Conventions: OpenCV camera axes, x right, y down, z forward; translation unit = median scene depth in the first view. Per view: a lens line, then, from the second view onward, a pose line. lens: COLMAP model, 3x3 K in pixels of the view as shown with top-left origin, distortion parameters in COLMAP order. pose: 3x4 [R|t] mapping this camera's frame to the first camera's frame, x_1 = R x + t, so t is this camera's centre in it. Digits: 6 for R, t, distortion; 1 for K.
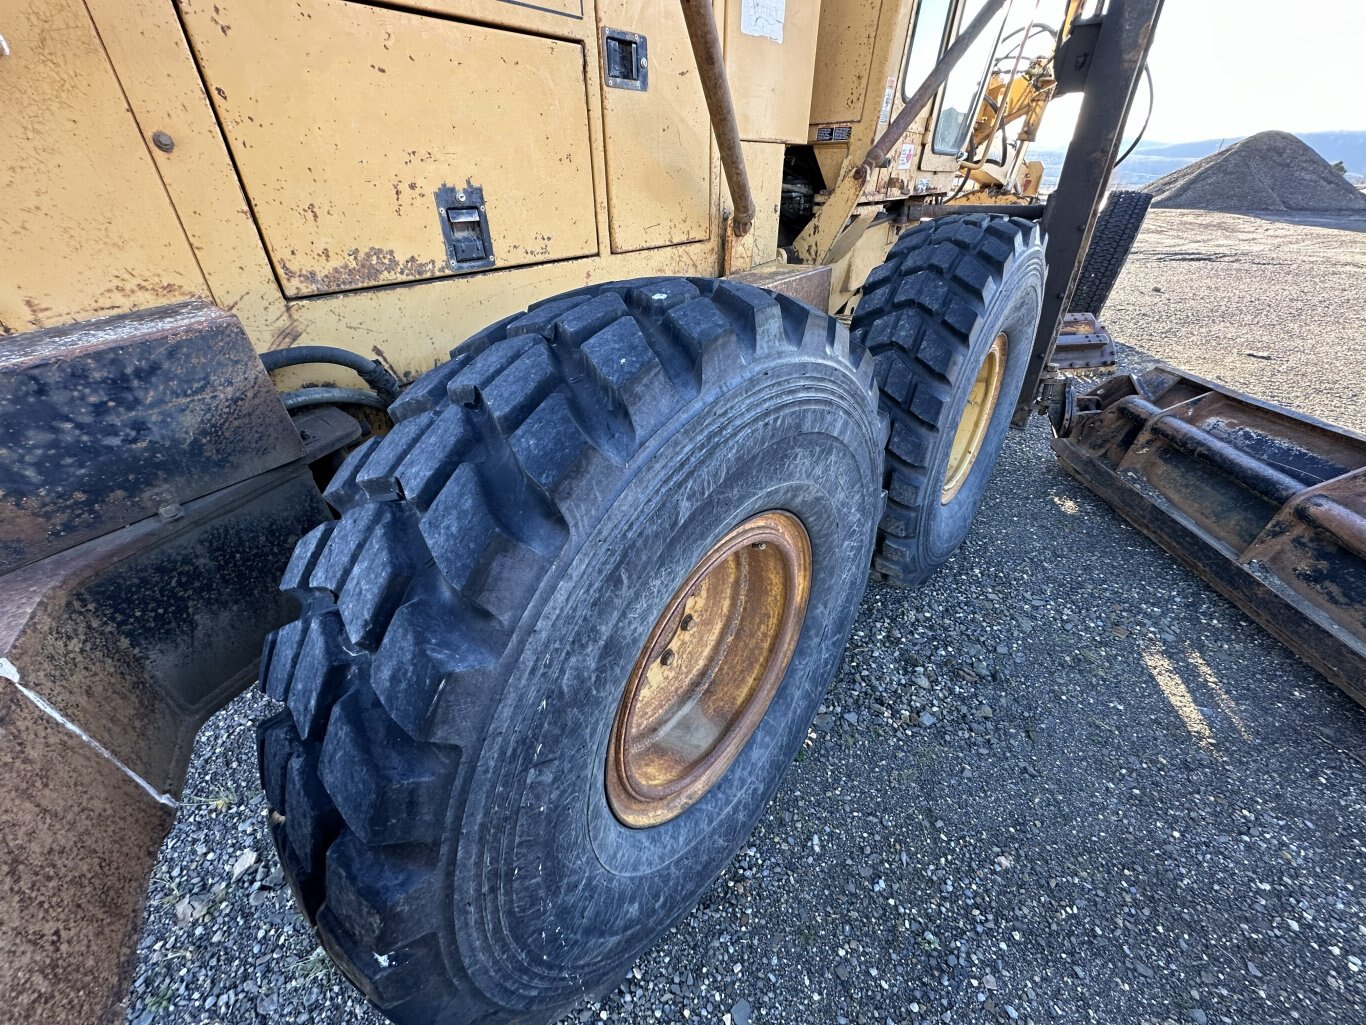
lens RADIAL K [[548.8, 0, 679.9], [0, 548.8, 520.0], [0, 0, 1]] dist [-0.002672, -0.000330]
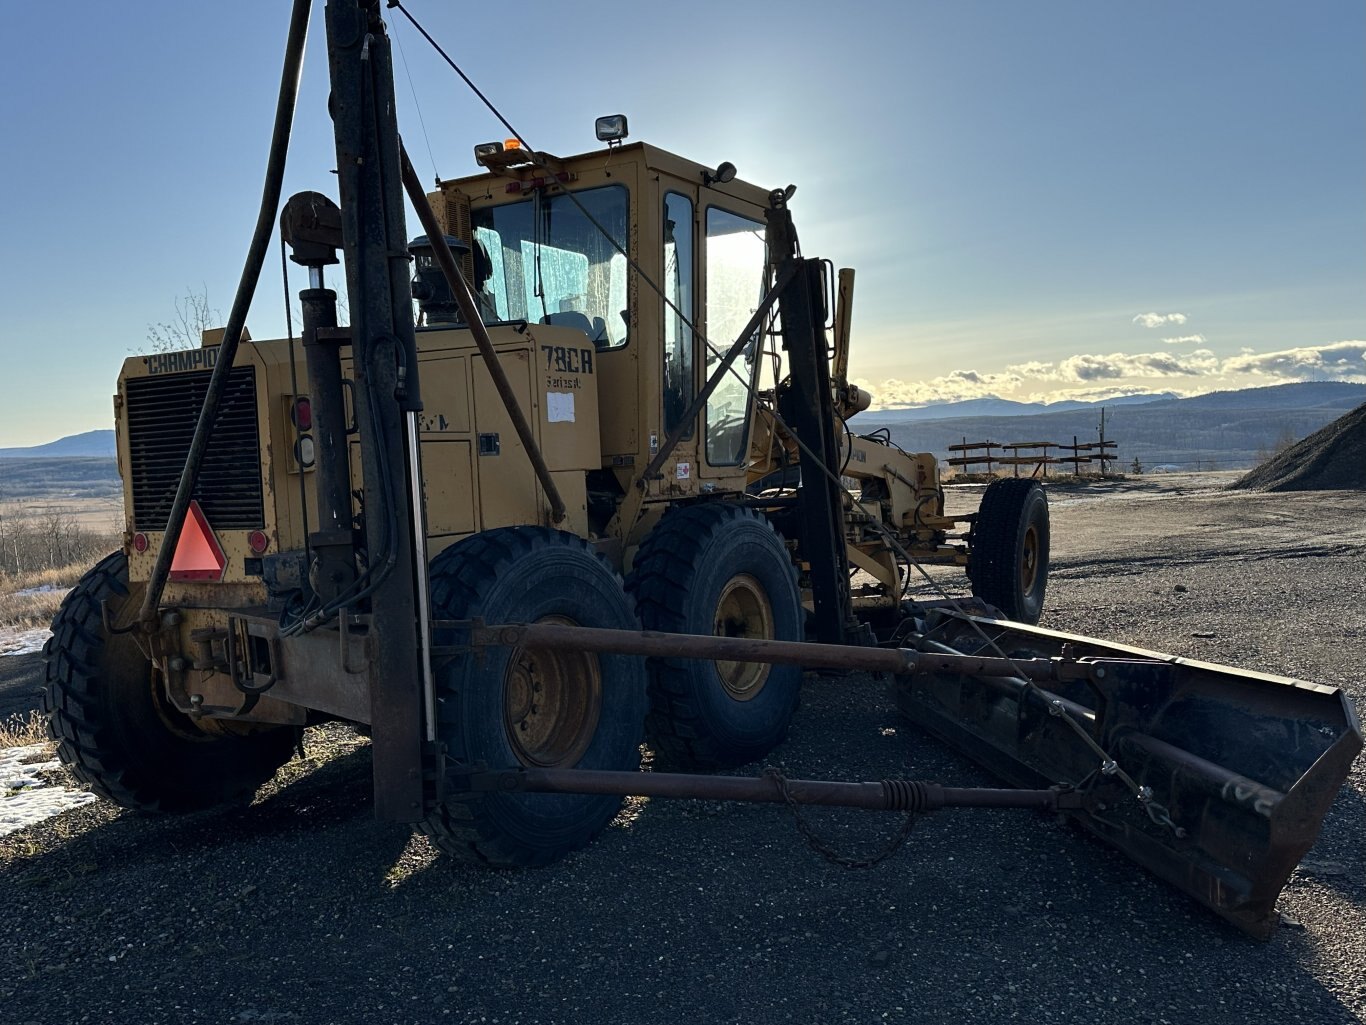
lens RADIAL K [[1254.4, 0, 686.9], [0, 1254.4, 531.7], [0, 0, 1]] dist [0.102993, -0.012351]
pose [[0.988229, -0.047366, 0.145466, -0.054359], [0.112817, 0.867853, -0.483841, 1.415496], [-0.103325, 0.494557, 0.862982, -2.341025]]
